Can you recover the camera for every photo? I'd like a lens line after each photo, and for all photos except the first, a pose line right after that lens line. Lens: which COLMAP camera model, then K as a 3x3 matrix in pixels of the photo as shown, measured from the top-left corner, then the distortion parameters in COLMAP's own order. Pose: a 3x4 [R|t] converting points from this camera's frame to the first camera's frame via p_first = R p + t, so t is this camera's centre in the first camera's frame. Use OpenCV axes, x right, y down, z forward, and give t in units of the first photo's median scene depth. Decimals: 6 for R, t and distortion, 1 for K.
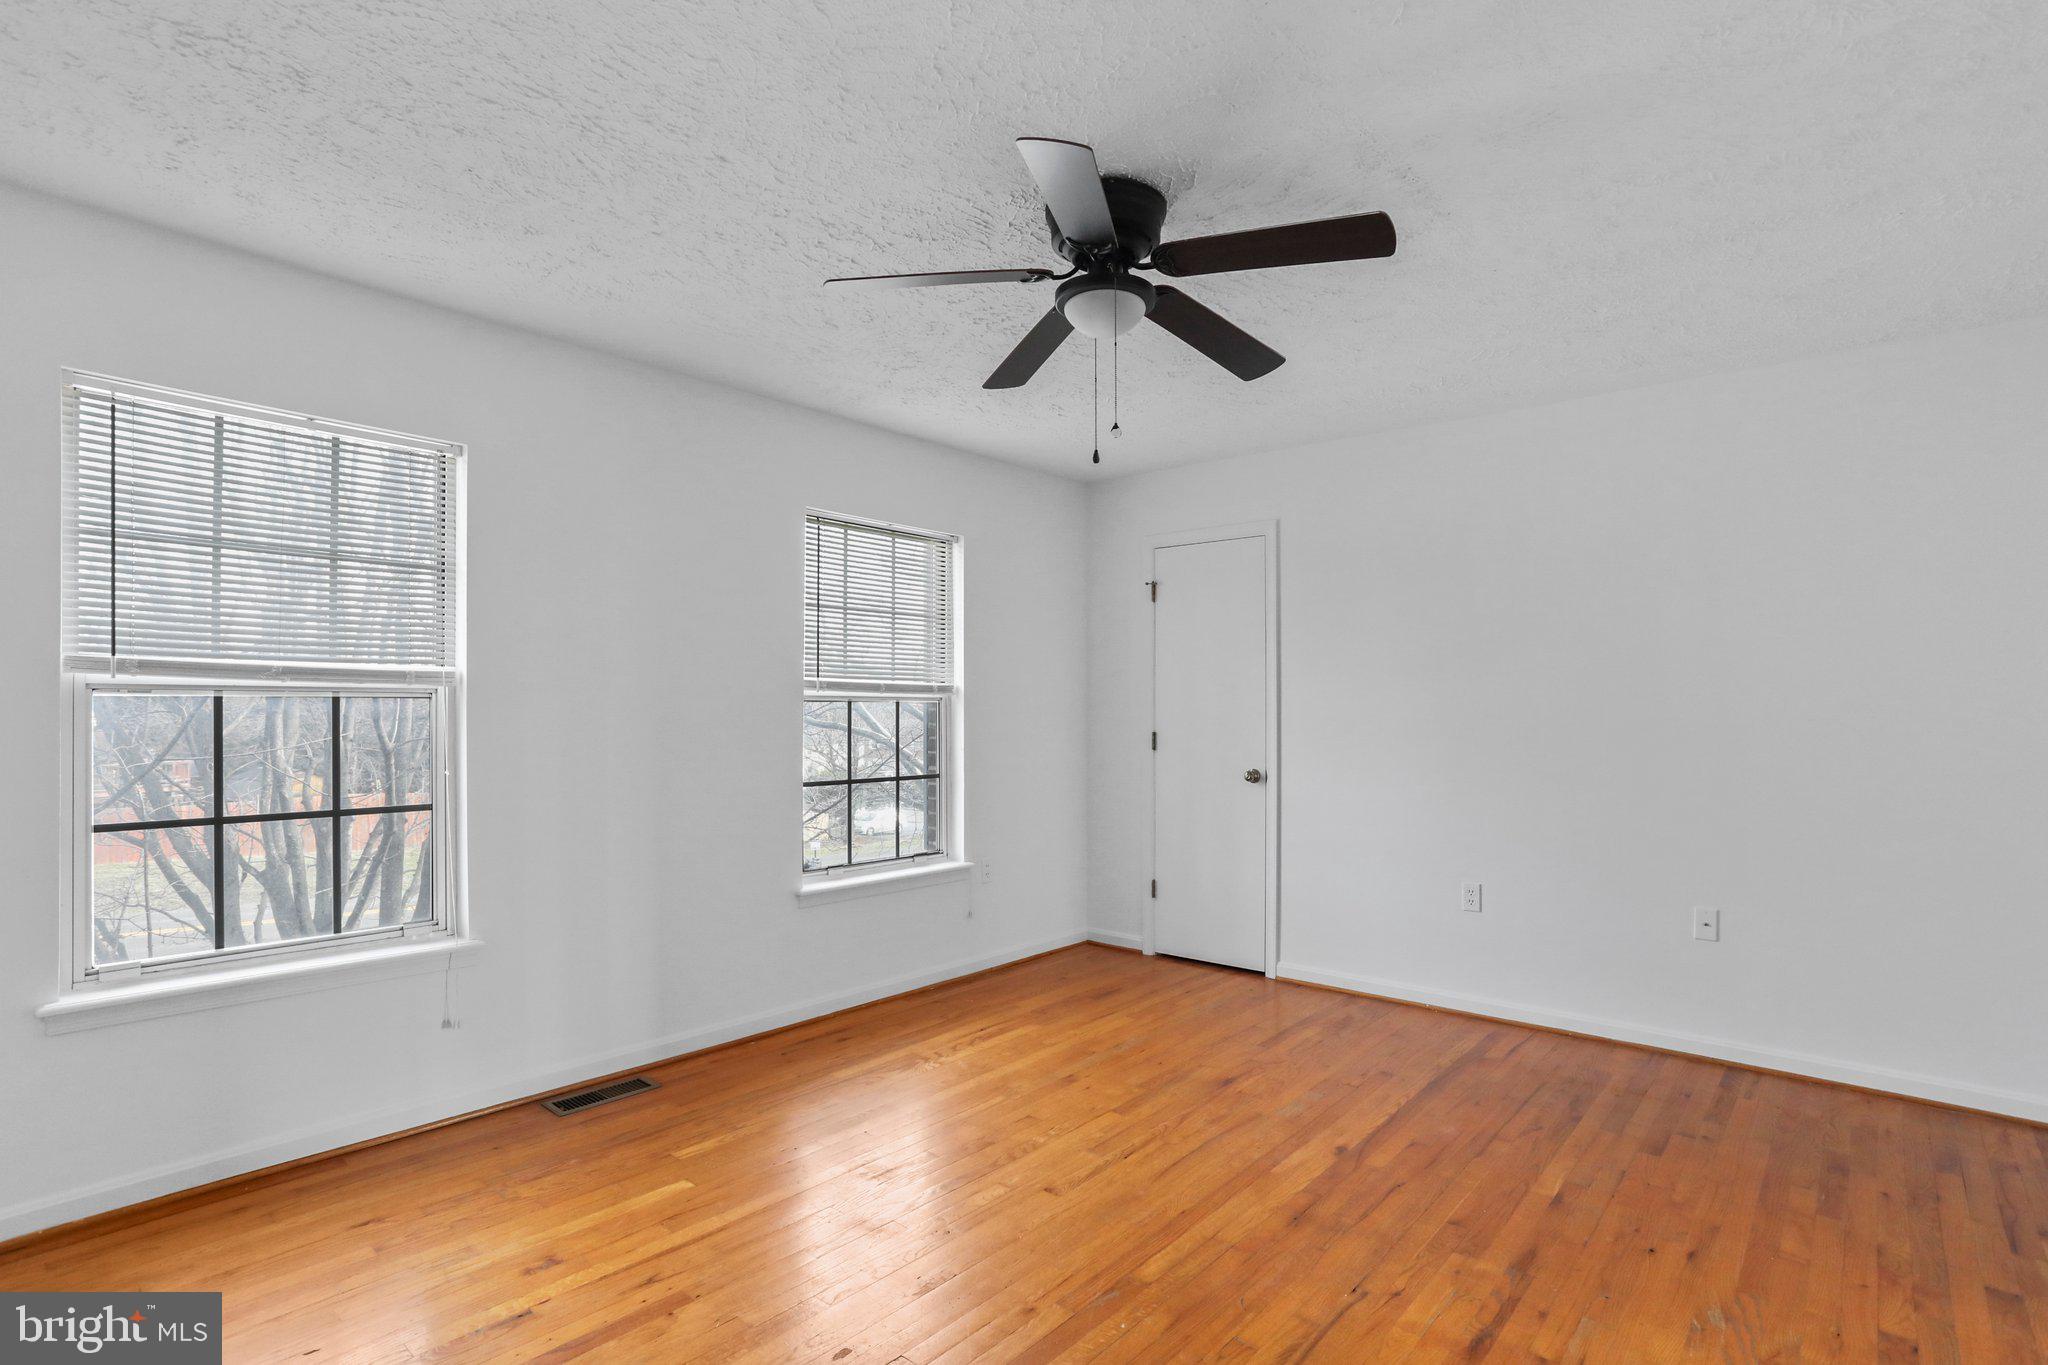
lens RADIAL K [[988.3, 0, 1024.0], [0, 988.3, 682.5], [0, 0, 1]] dist [-0.054253, 0.027791]
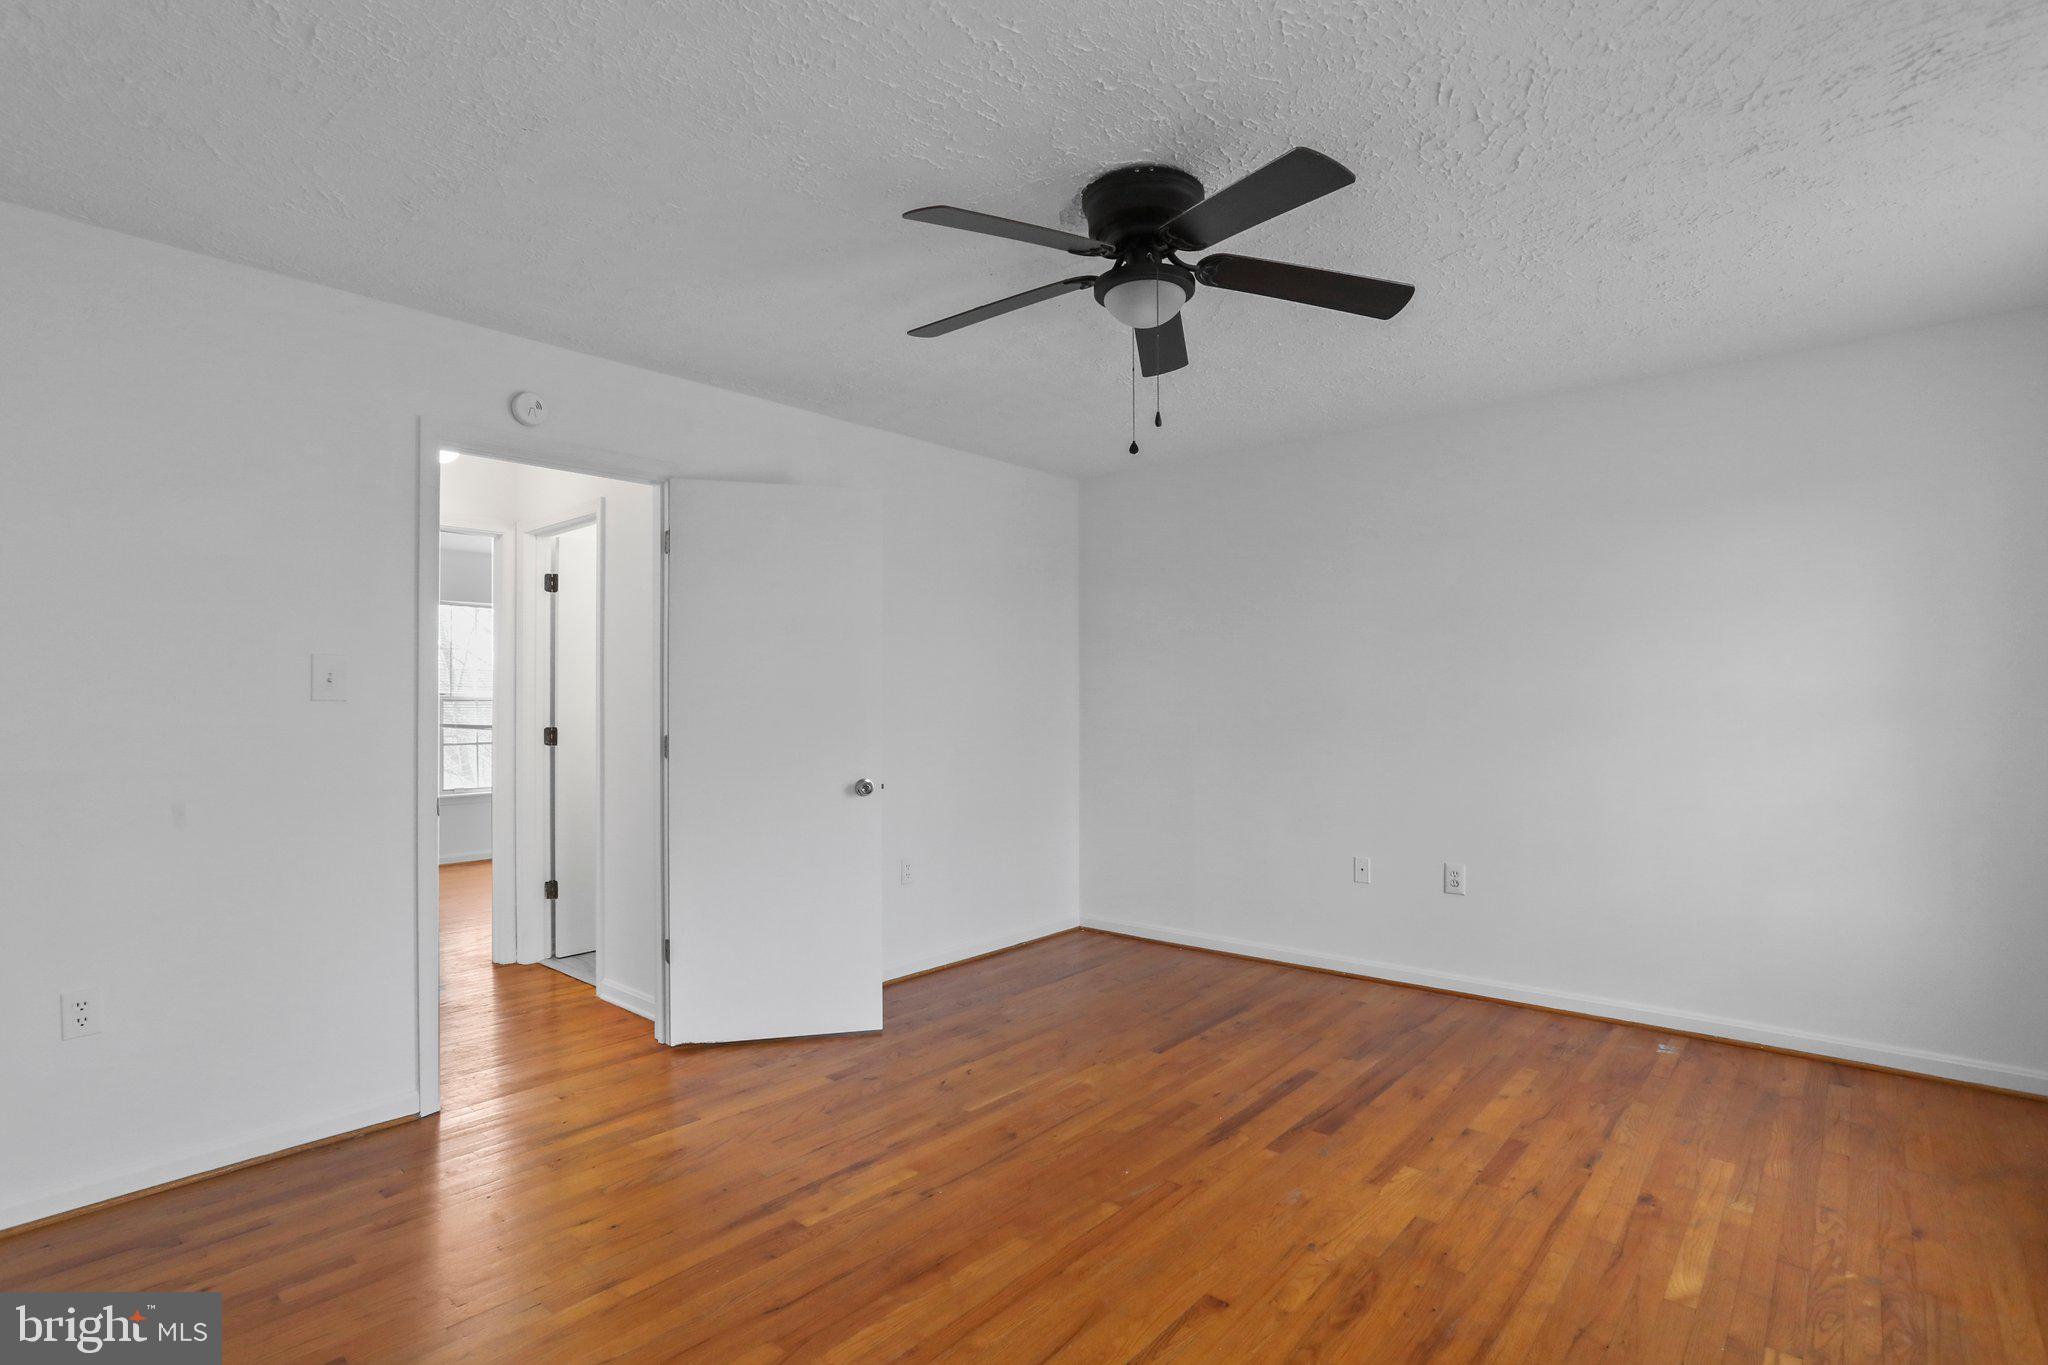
lens RADIAL K [[988.3, 0, 1024.0], [0, 988.3, 682.5], [0, 0, 1]] dist [-0.054253, 0.027791]
pose [[-0.999979, 0.000924, -0.006425, 0.220420], [0.001007, 0.999915, -0.012999, 0.021285], [0.006413, -0.013005, -0.999895, 2.054331]]
